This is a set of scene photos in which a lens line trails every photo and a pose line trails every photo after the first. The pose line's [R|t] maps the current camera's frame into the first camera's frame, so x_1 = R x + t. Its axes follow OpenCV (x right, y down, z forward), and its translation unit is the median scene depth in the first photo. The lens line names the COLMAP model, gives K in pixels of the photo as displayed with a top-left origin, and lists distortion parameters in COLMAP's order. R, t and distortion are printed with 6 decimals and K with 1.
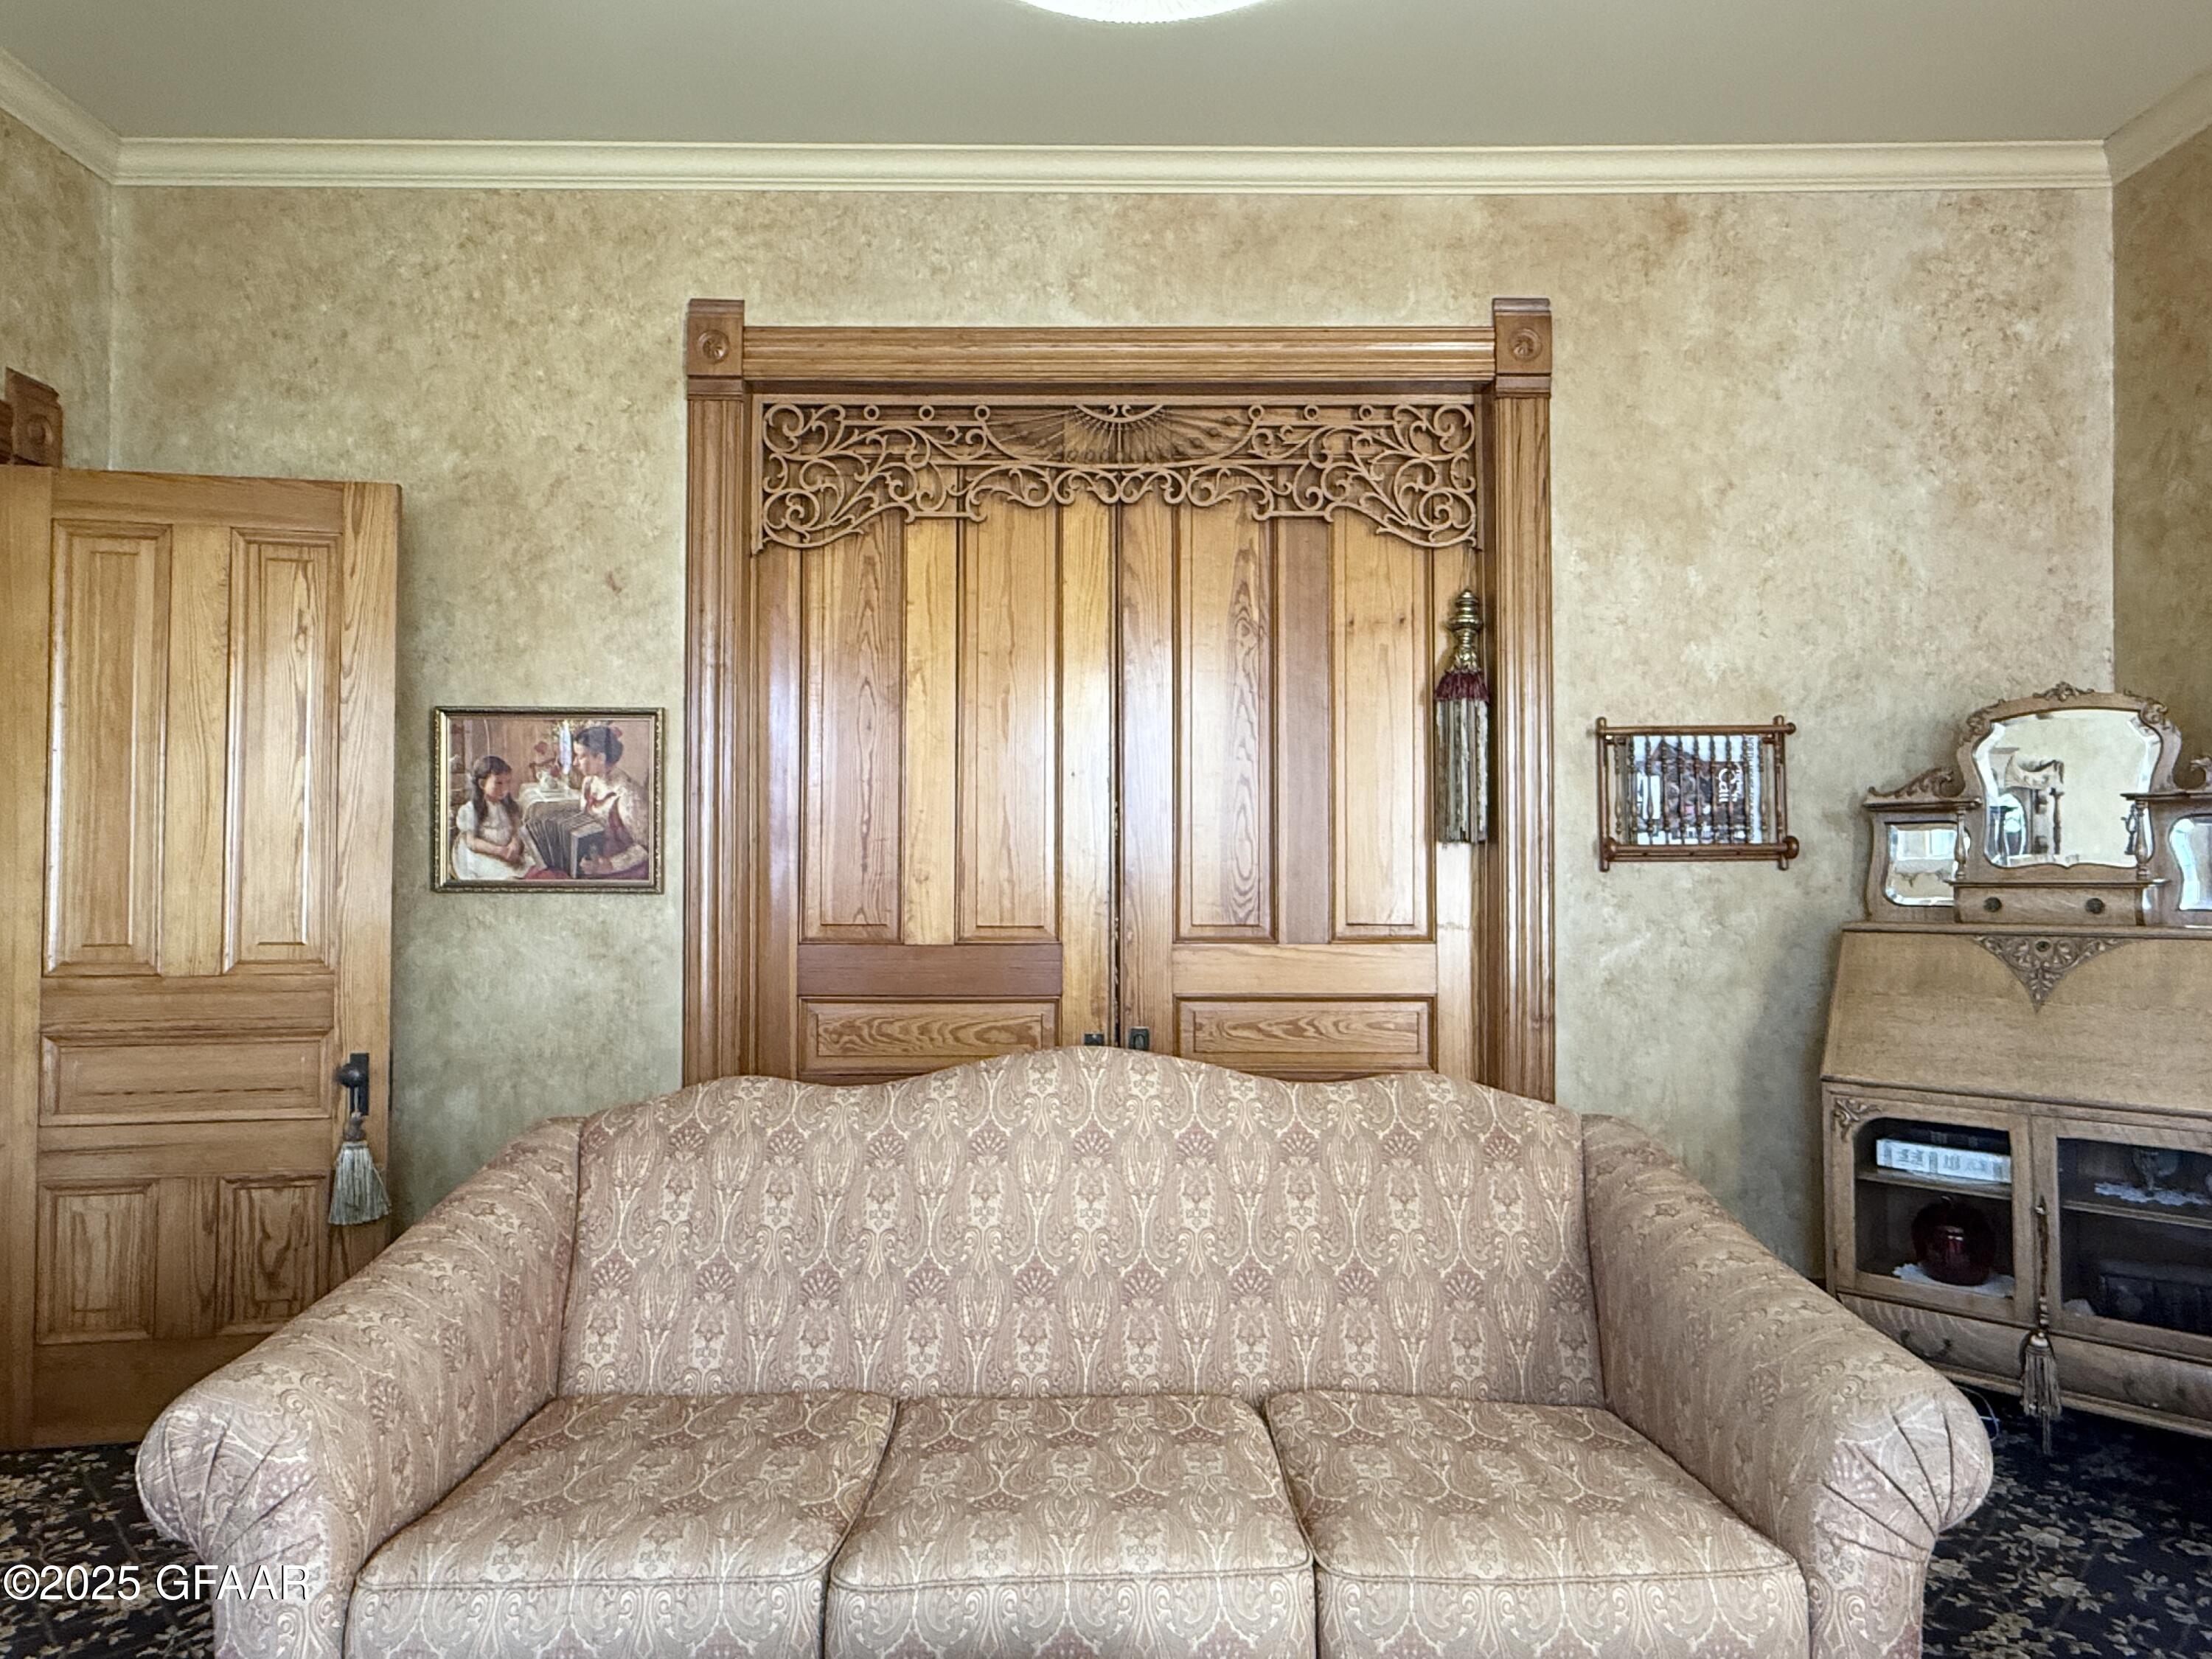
lens RADIAL K [[1369.7, 0, 1087.6], [0, 1369.7, 826.2], [0, 0, 1]] dist [0.002774, -0.000962]
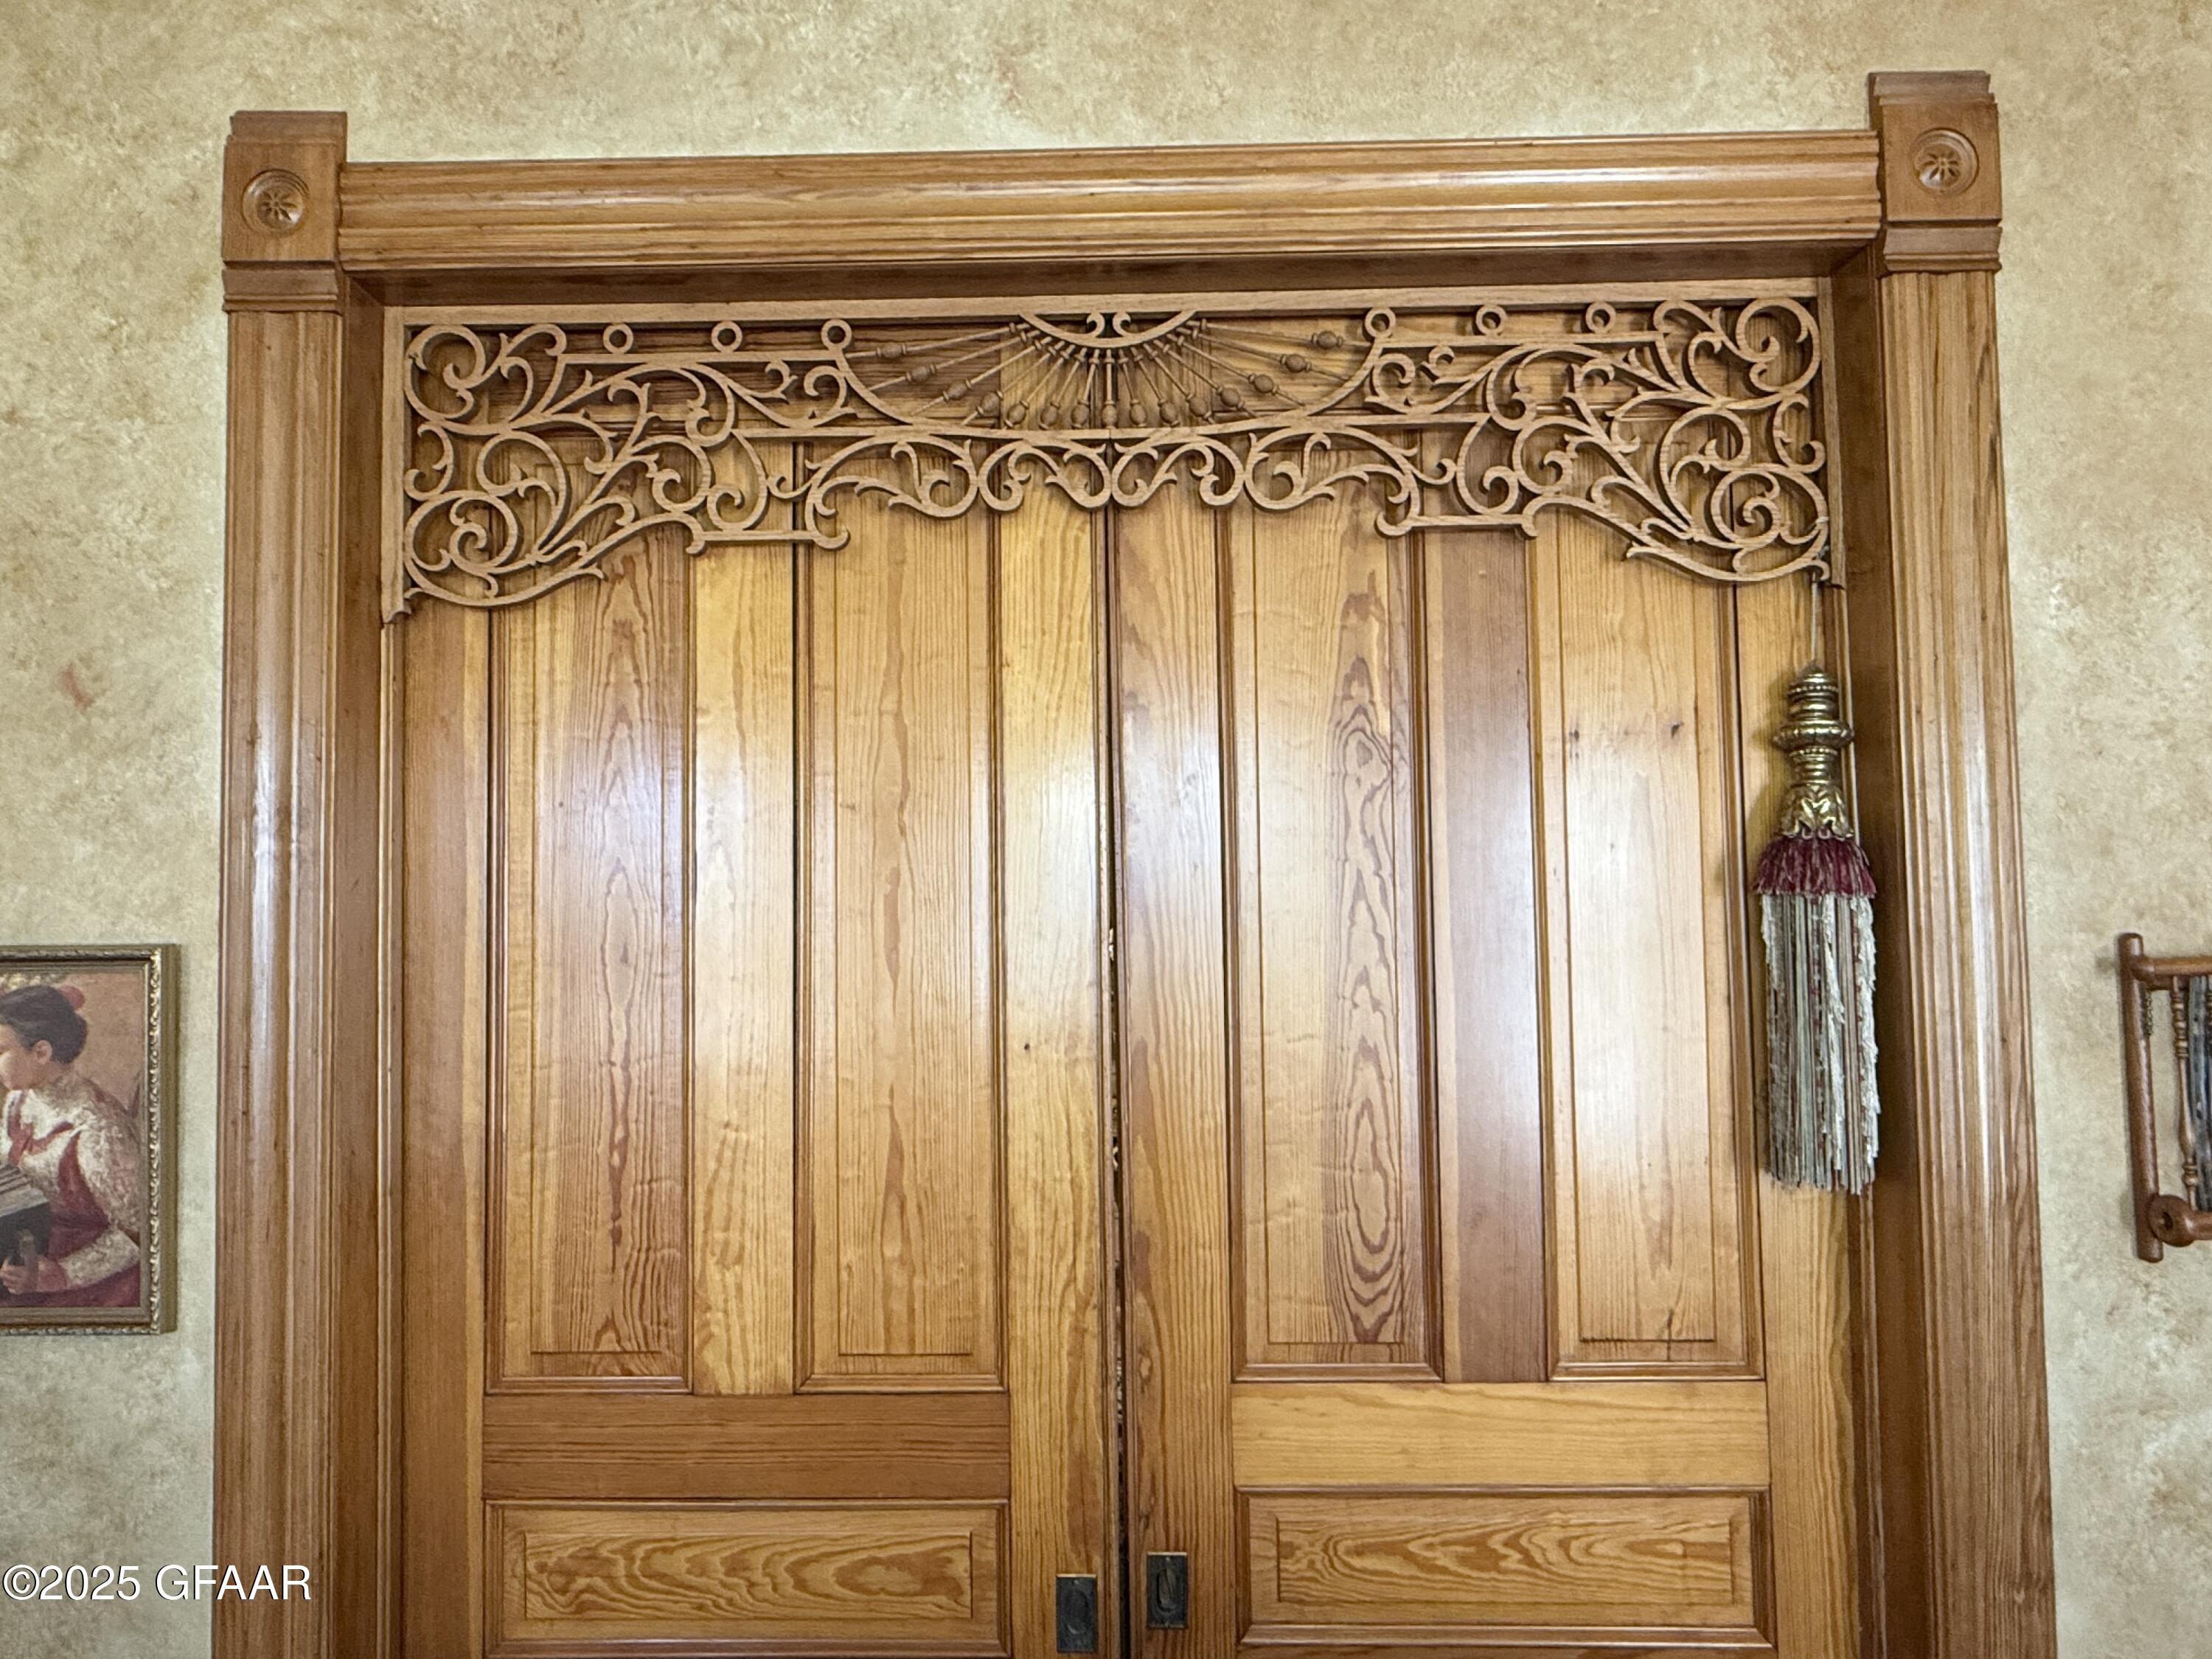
lens RADIAL K [[1369.7, 0, 1074.9], [0, 1369.7, 832.9], [0, 0, 1]] dist [0.002774, -0.000962]
pose [[0.999732, -0.015370, -0.017320, 0.017310], [0.015066, 0.999732, -0.017581, -0.110244], [0.017585, 0.017315, 0.999695, 0.511262]]
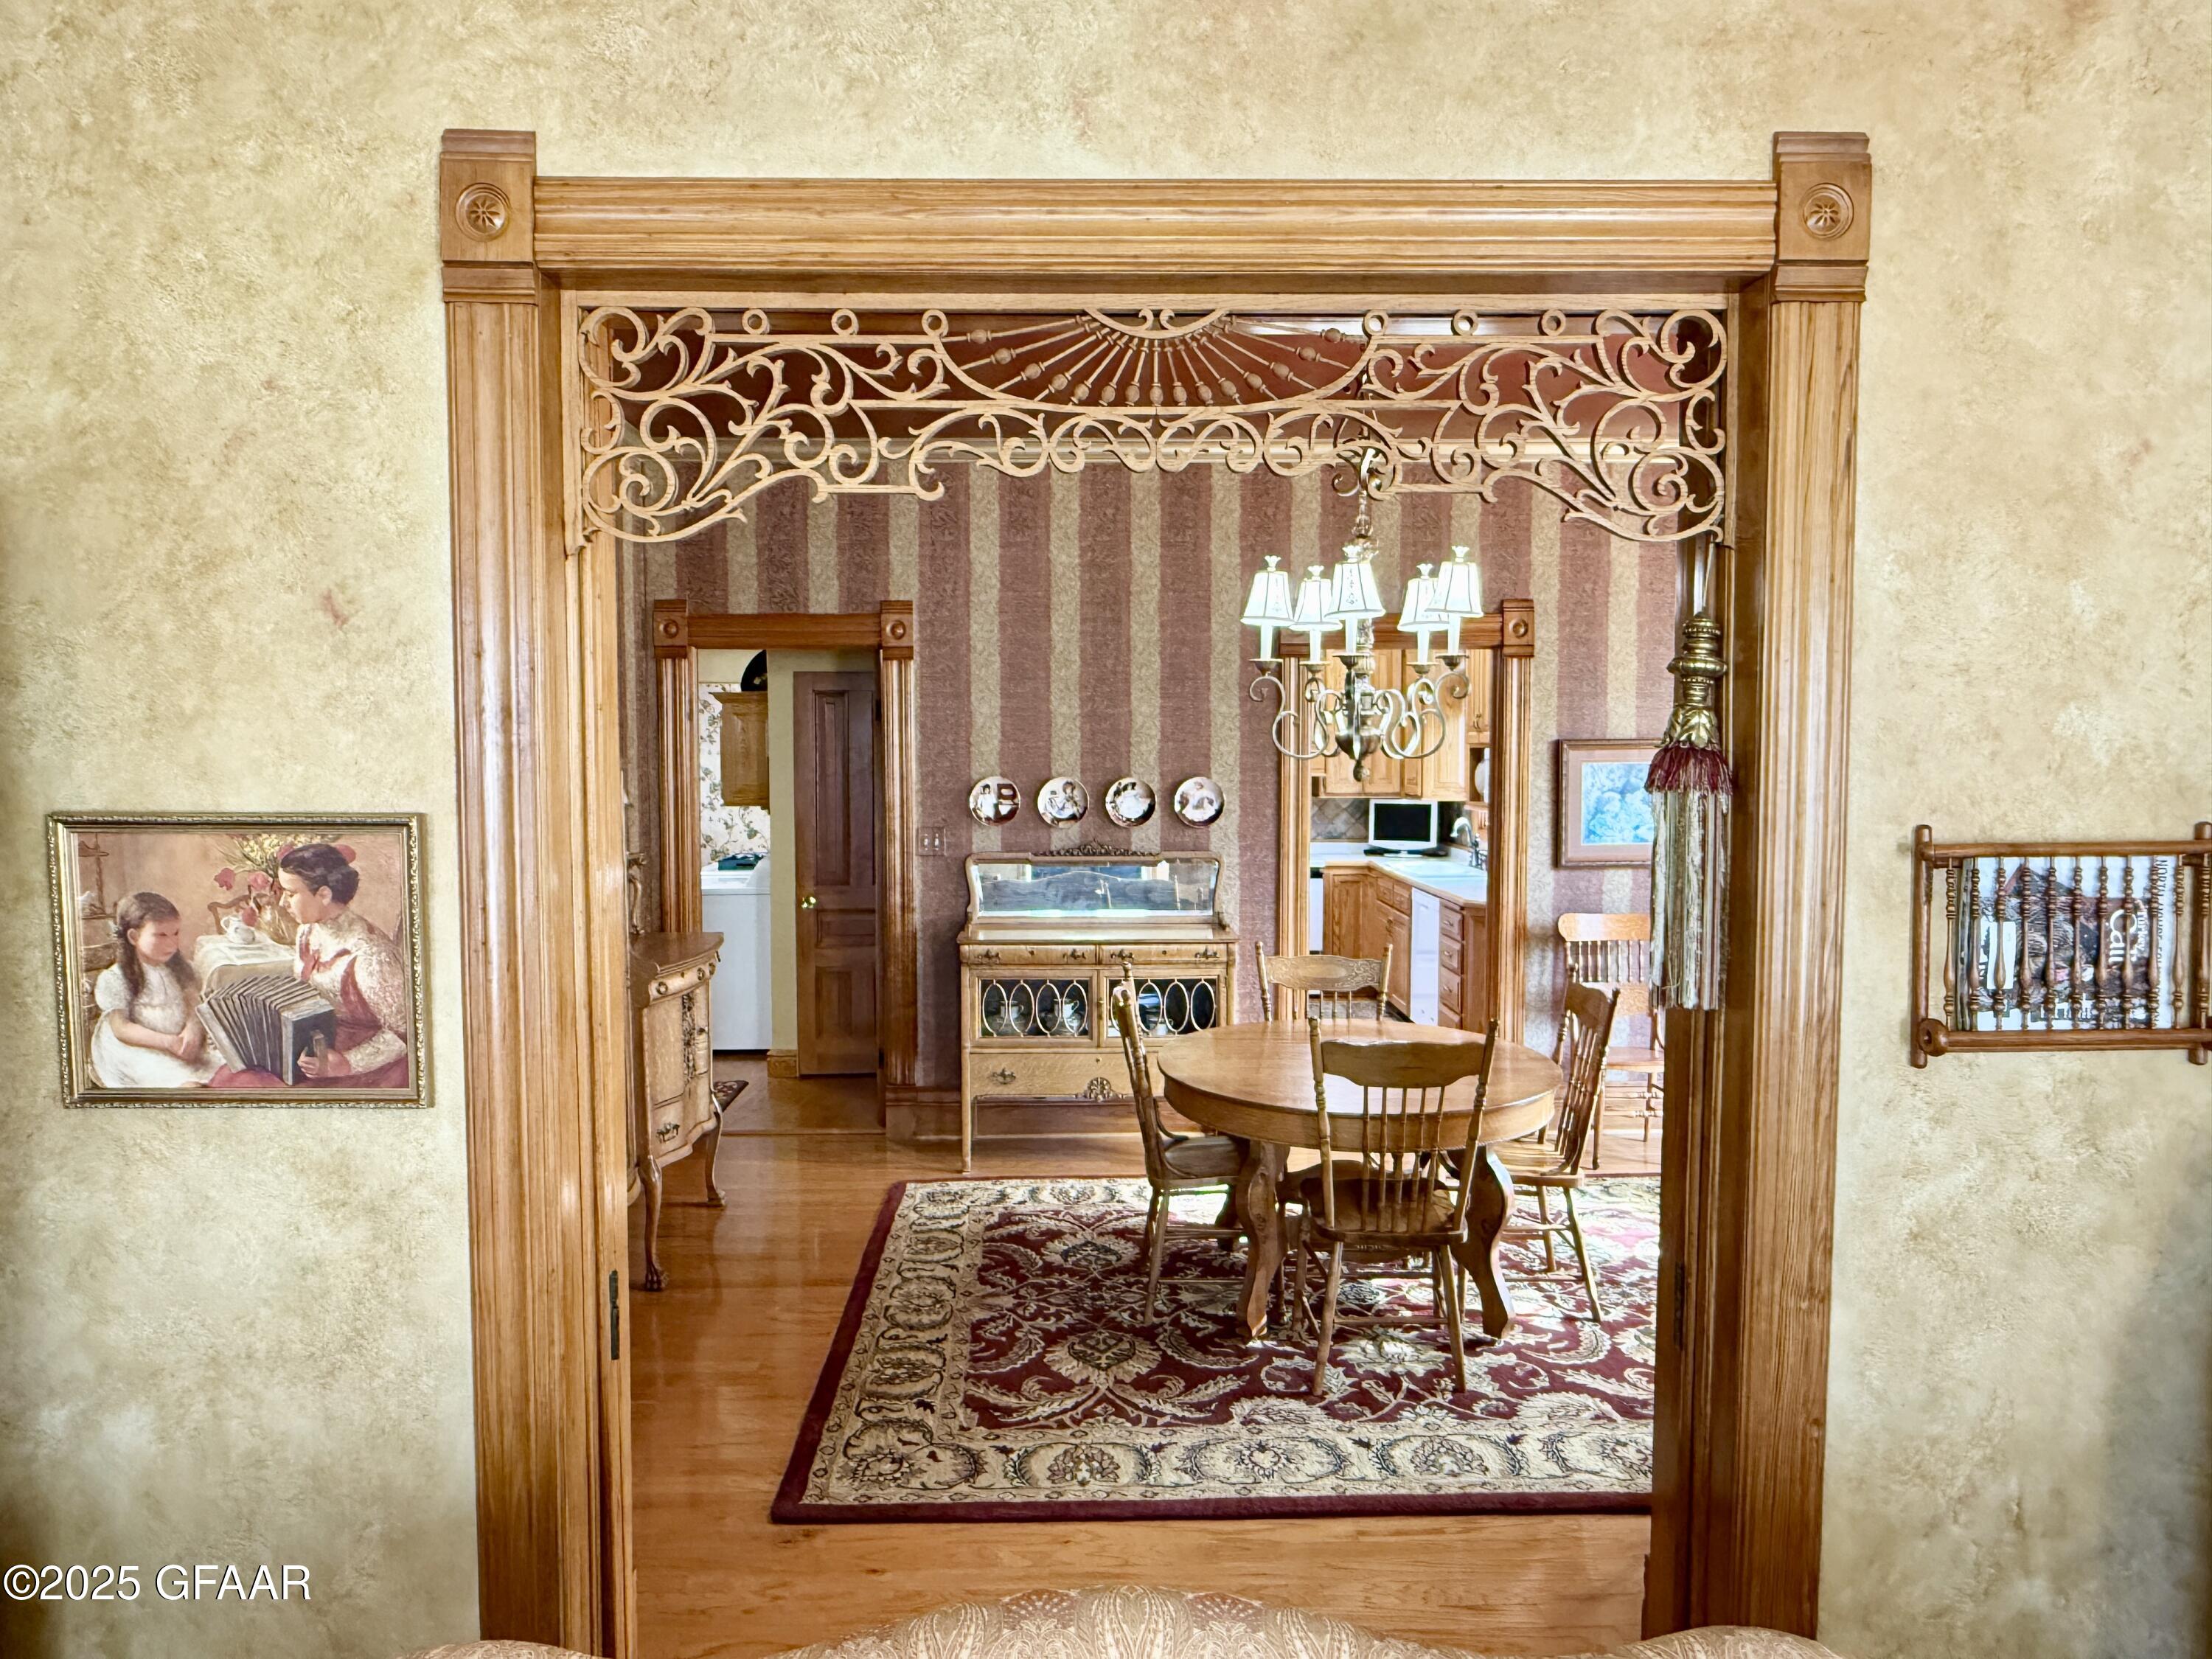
lens RADIAL K [[1406.1, 0, 1096.0], [0, 1406.1, 827.2], [0, 0, 1]] dist [0.001791, -0.000173]
pose [[0.999976, -0.000302, 0.006988, -0.008838], [-0.000285, 0.996479, 0.083846, -0.130985], [-0.006988, -0.083846, 0.996454, 0.355870]]
